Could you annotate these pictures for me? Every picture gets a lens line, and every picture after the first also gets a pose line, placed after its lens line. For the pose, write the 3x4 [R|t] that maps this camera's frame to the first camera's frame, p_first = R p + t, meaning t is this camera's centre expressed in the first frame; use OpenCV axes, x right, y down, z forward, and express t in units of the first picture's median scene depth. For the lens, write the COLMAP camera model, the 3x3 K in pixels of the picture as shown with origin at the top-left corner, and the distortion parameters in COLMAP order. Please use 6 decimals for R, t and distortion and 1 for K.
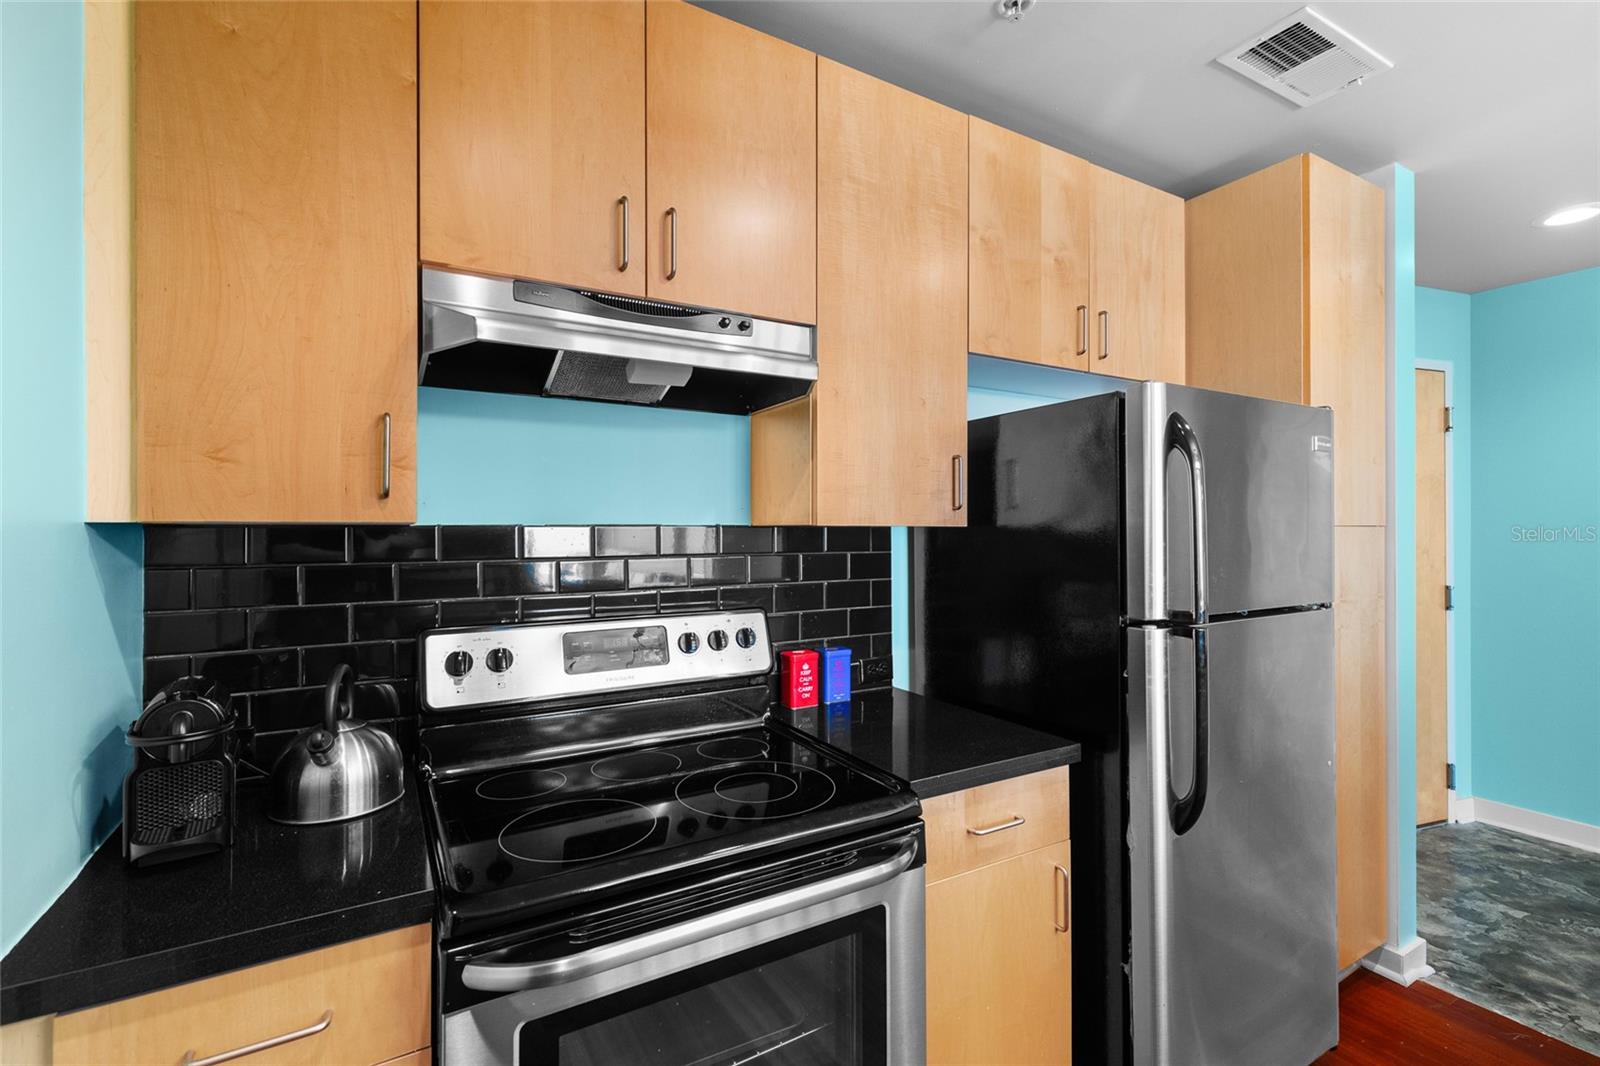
lens RADIAL K [[722.0, 0, 808.1], [0, 722.0, 522.8], [0, 0, 1]] dist [0.008187, -0.001141]
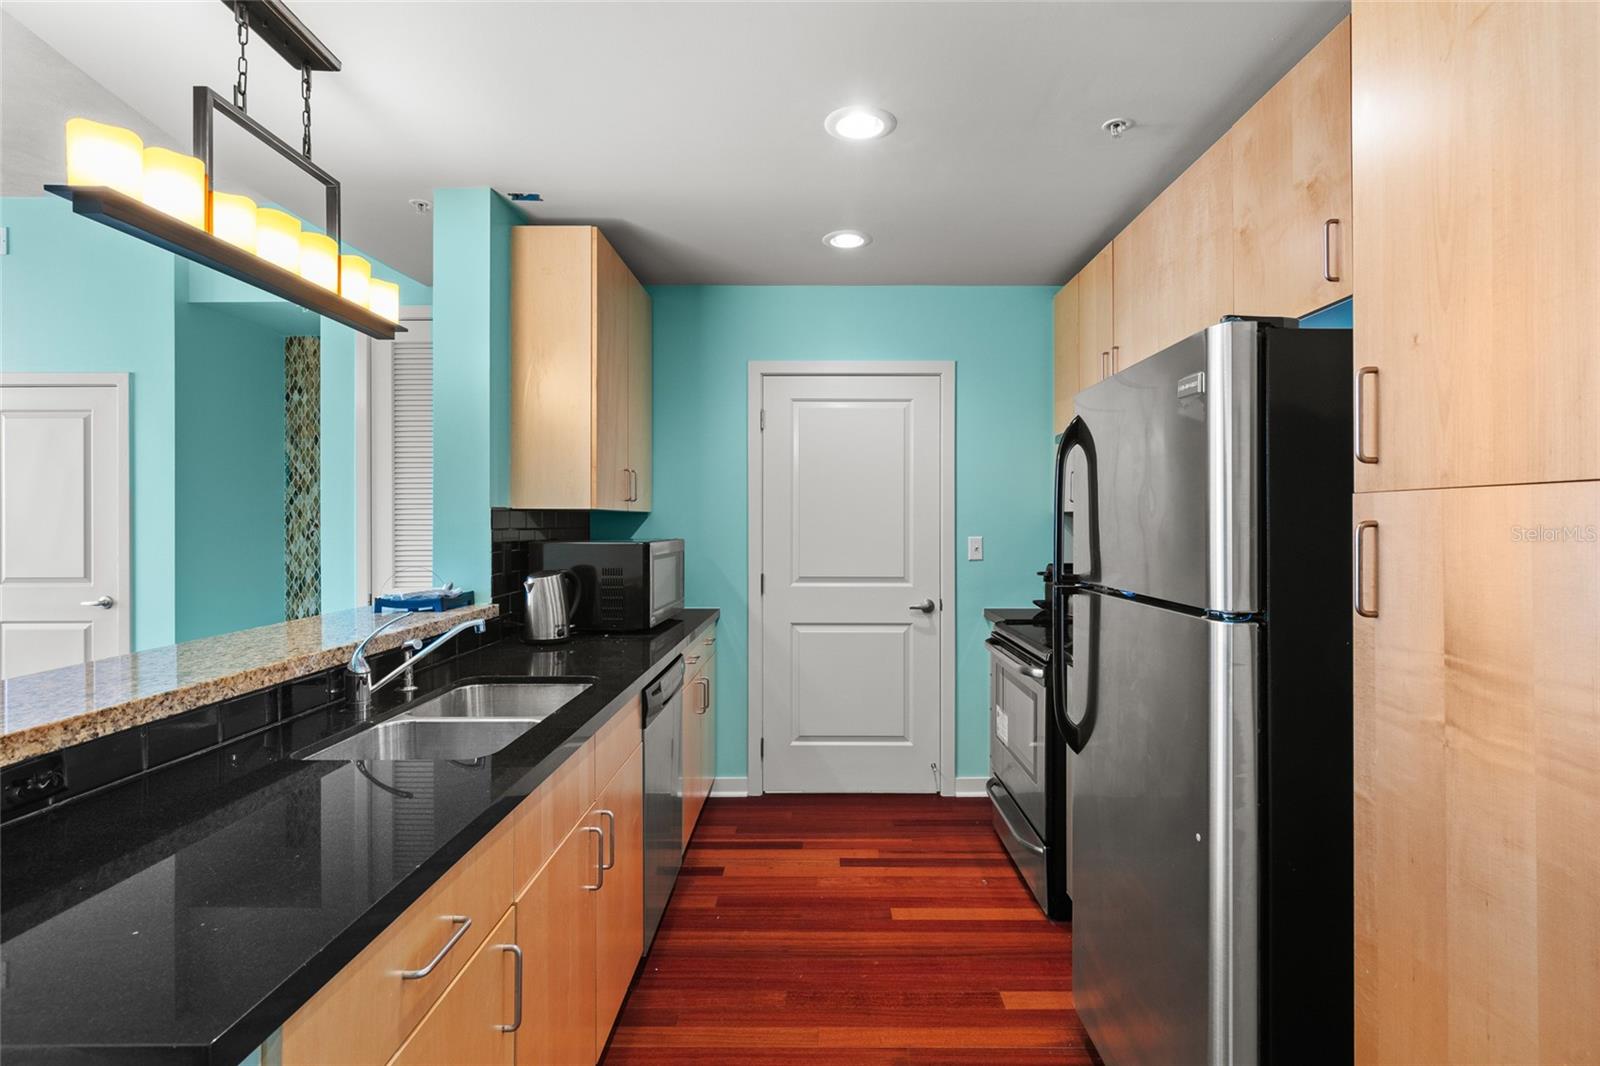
lens RADIAL K [[755.5, 0, 821.0], [0, 755.5, 519.1], [0, 0, 1]] dist [-0.001075, 0.000167]
pose [[-0.506939, 0.001271, -0.861981, 1.519016], [0.012529, 0.999904, -0.005893, 0.020963], [0.861891, -0.013787, -0.506907, 1.043629]]
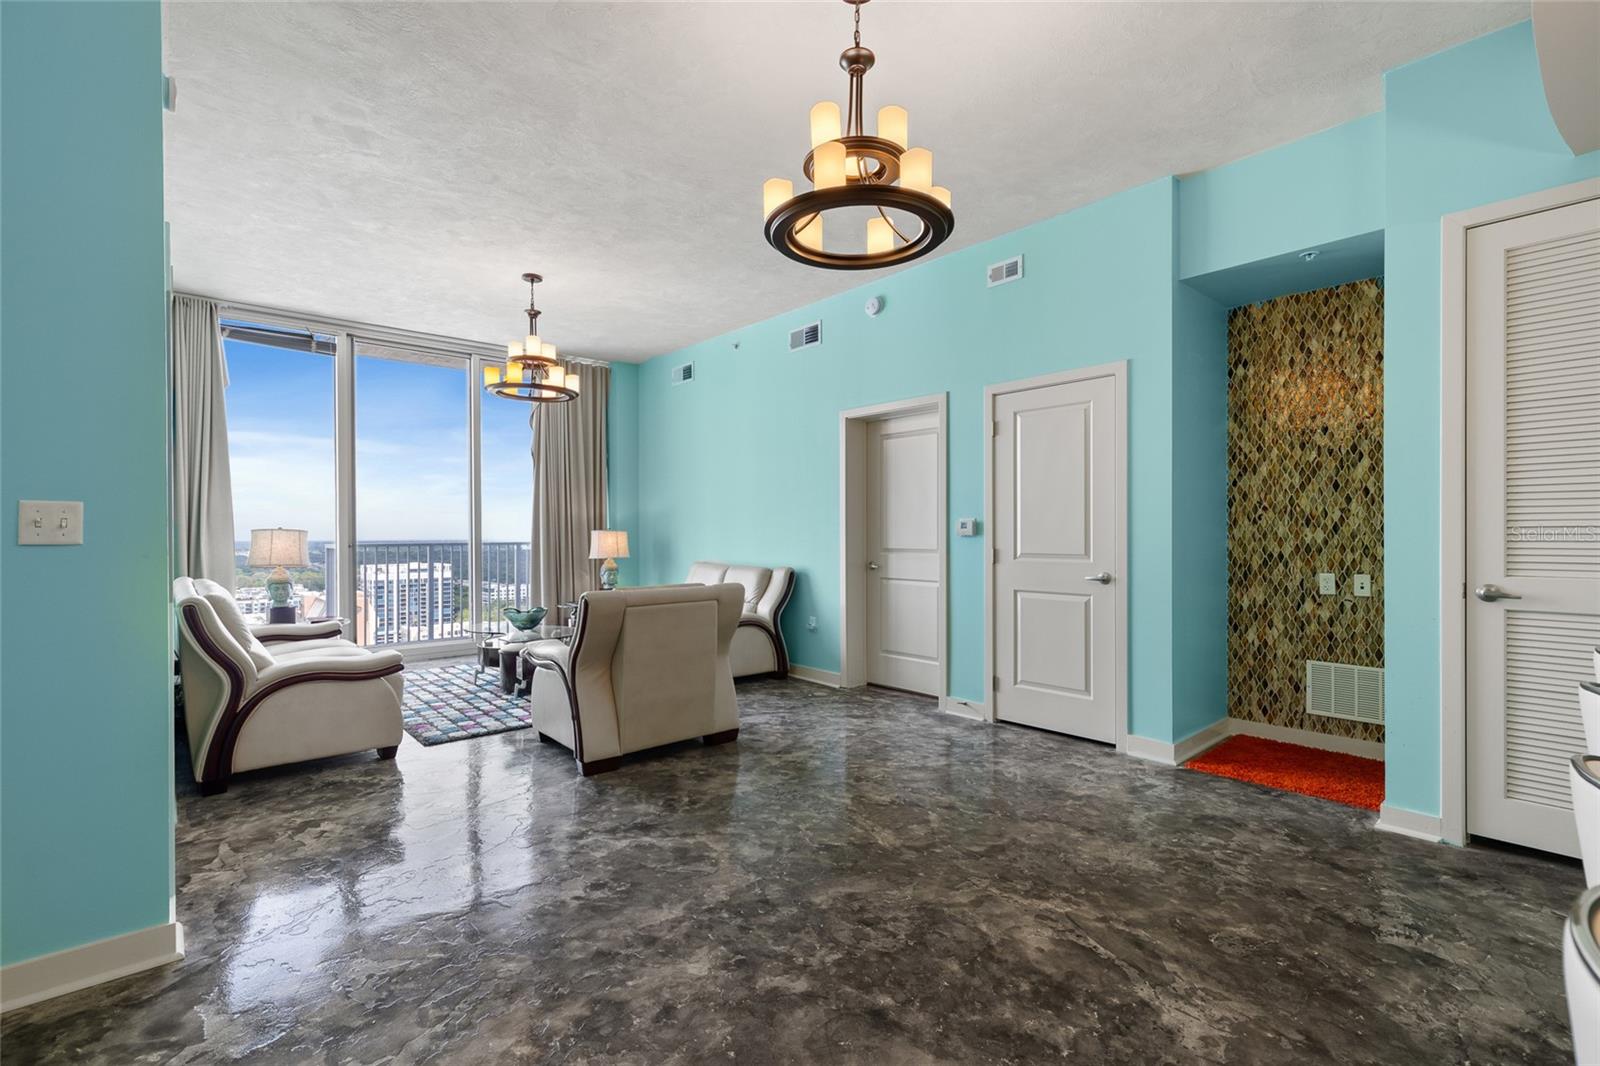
lens RADIAL K [[722.0, 0, 803.4], [0, 722.0, 533.9], [0, 0, 1]] dist [0.008187, -0.001141]
pose [[-0.981476, 0.004442, -0.191532, 2.022868], [0.006136, 0.999947, -0.008253, 0.096583], [0.191485, -0.009275, -0.981452, 0.189905]]
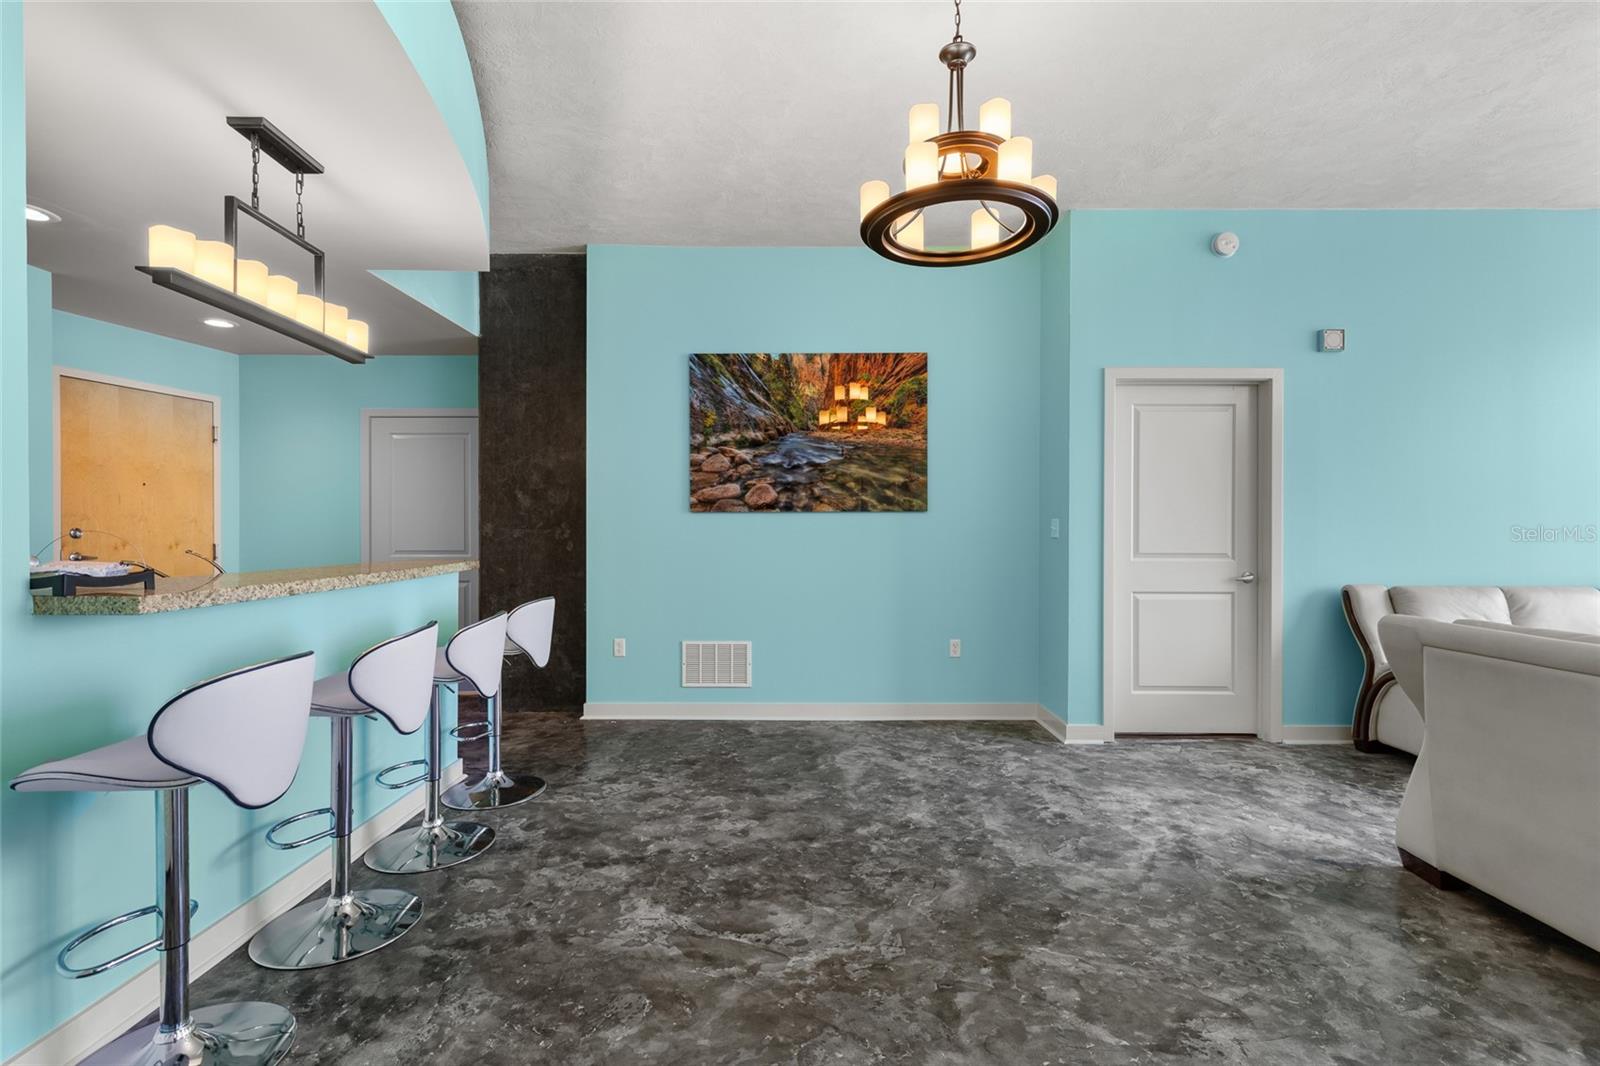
lens RADIAL K [[722.0, 0, 791.5], [0, 722.0, 534.3], [0, 0, 1]] dist [0.008187, -0.001141]
pose [[0.517365, 0.000323, 0.855765, 0.388805], [-0.011186, 0.999917, 0.006386, 0.079286], [-0.855692, -0.012877, 0.517326, -1.527217]]
